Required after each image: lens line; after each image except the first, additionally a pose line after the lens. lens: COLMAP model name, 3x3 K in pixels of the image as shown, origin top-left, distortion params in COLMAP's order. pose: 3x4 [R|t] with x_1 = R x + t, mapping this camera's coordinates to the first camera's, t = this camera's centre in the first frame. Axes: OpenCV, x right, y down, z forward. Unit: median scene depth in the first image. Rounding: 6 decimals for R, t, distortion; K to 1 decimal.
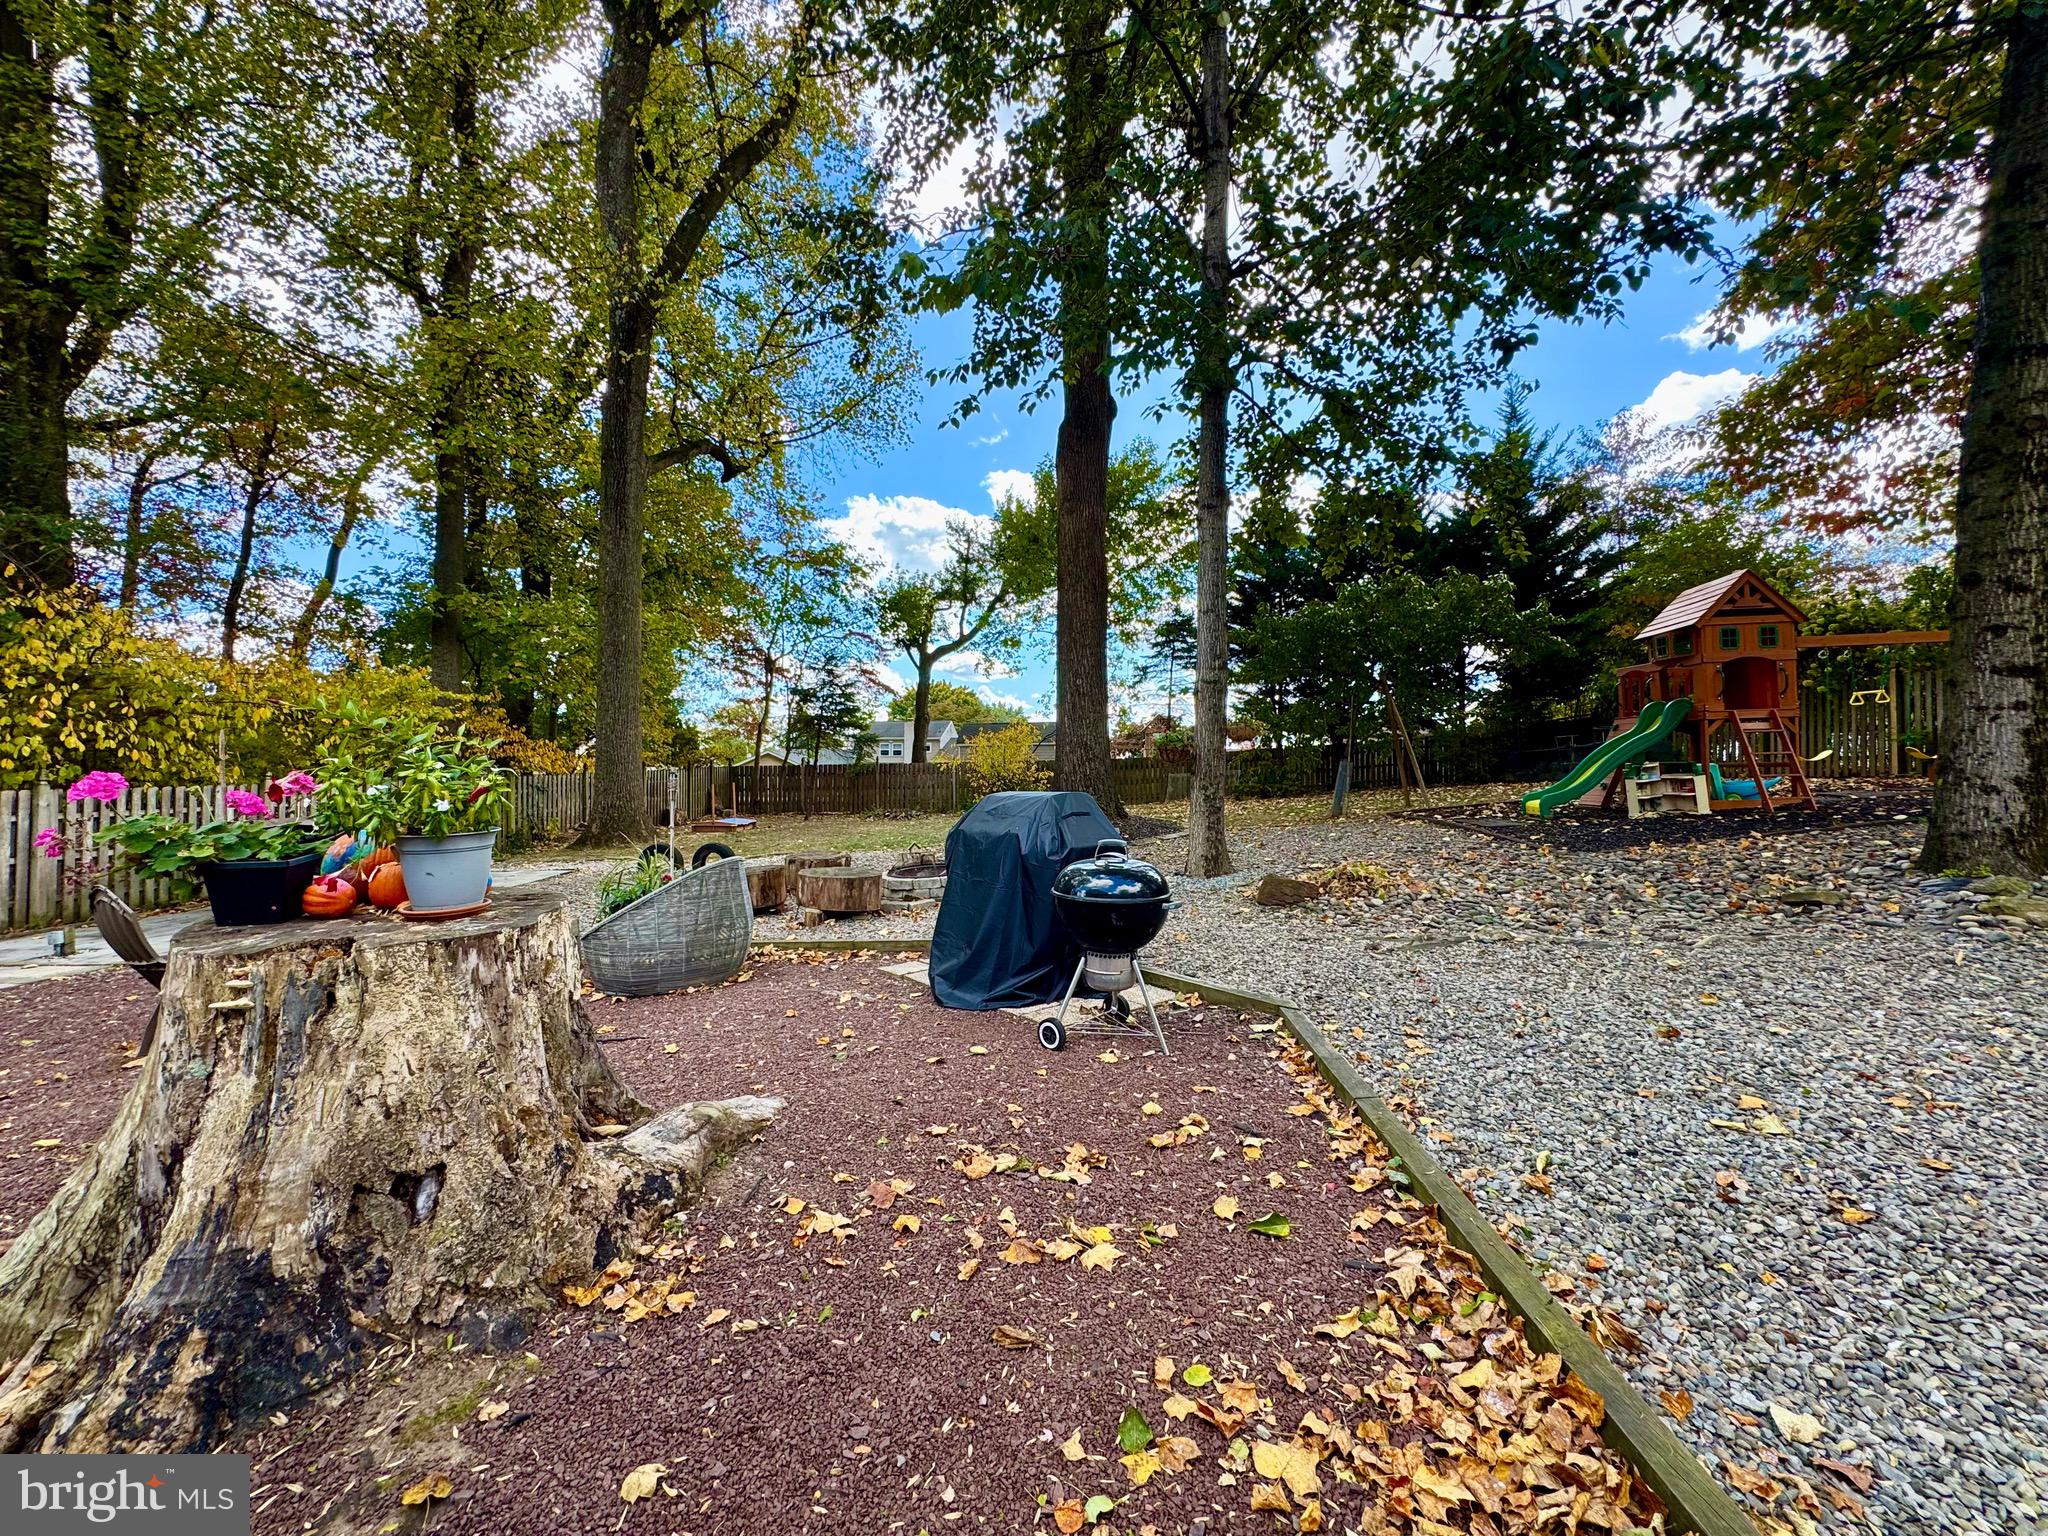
lens RADIAL K [[820.7, 0, 1024.8], [0, 820.7, 759.6], [0, 0, 1]] dist [-0.002366, -0.000033]
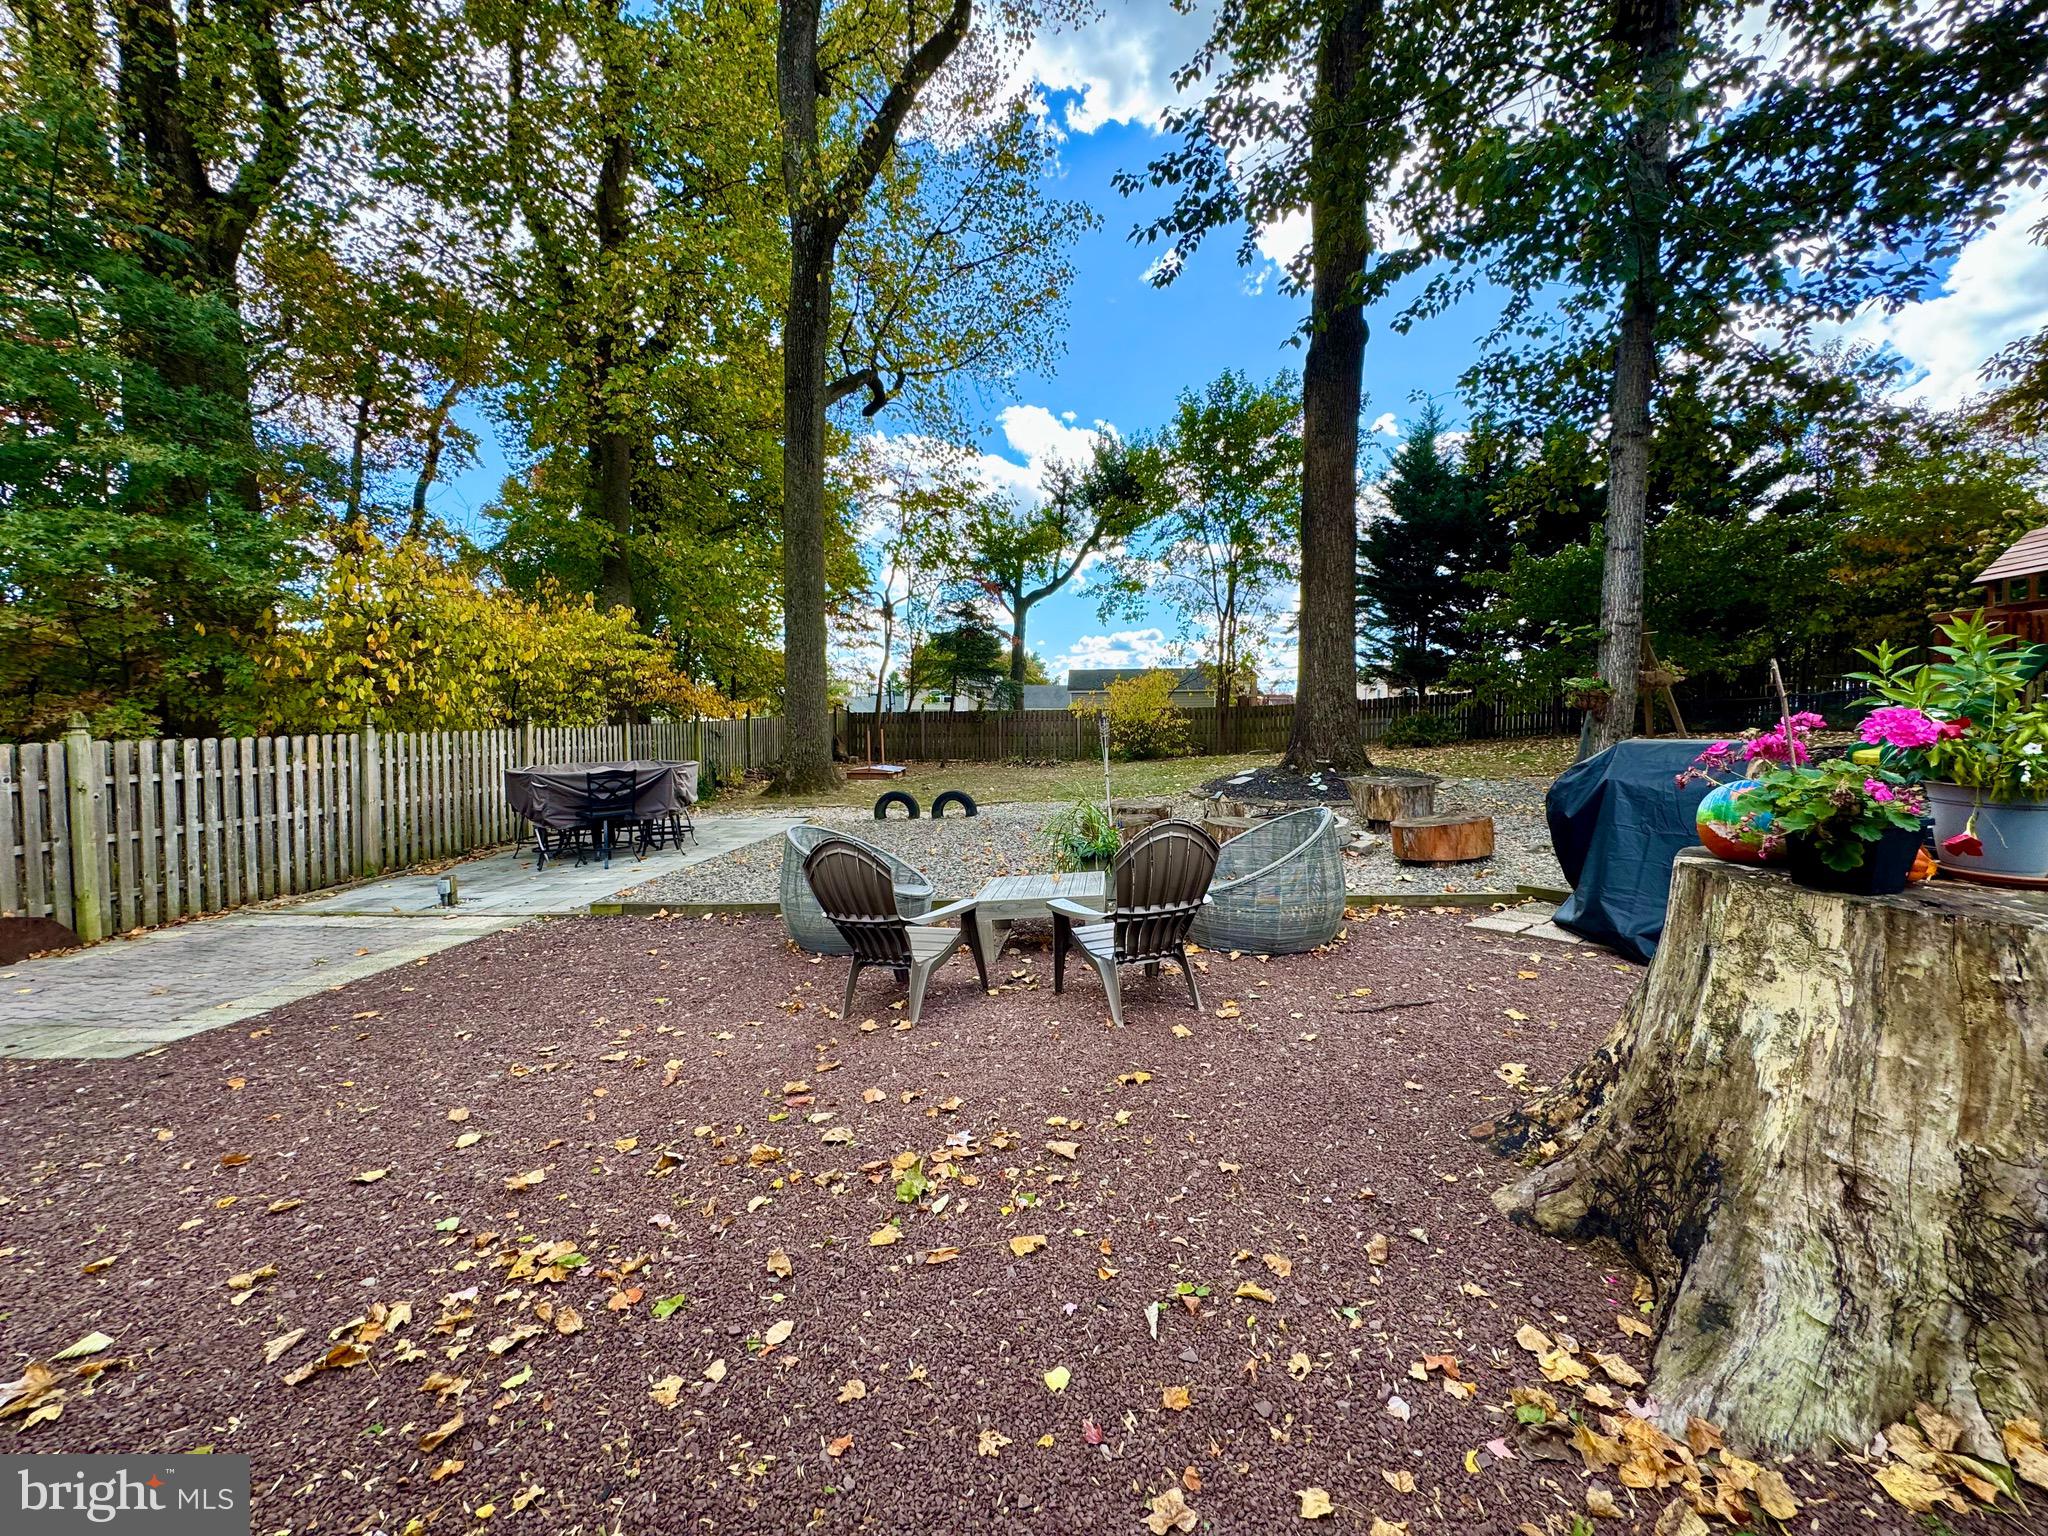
lens RADIAL K [[820.7, 0, 1024.8], [0, 820.7, 759.6], [0, 0, 1]] dist [-0.002366, -0.000033]
pose [[0.999980, 0.002975, 0.005600, -0.148345], [-0.003323, 0.997991, 0.063265, 0.001515], [-0.005401, -0.063283, 0.997981, 0.015638]]
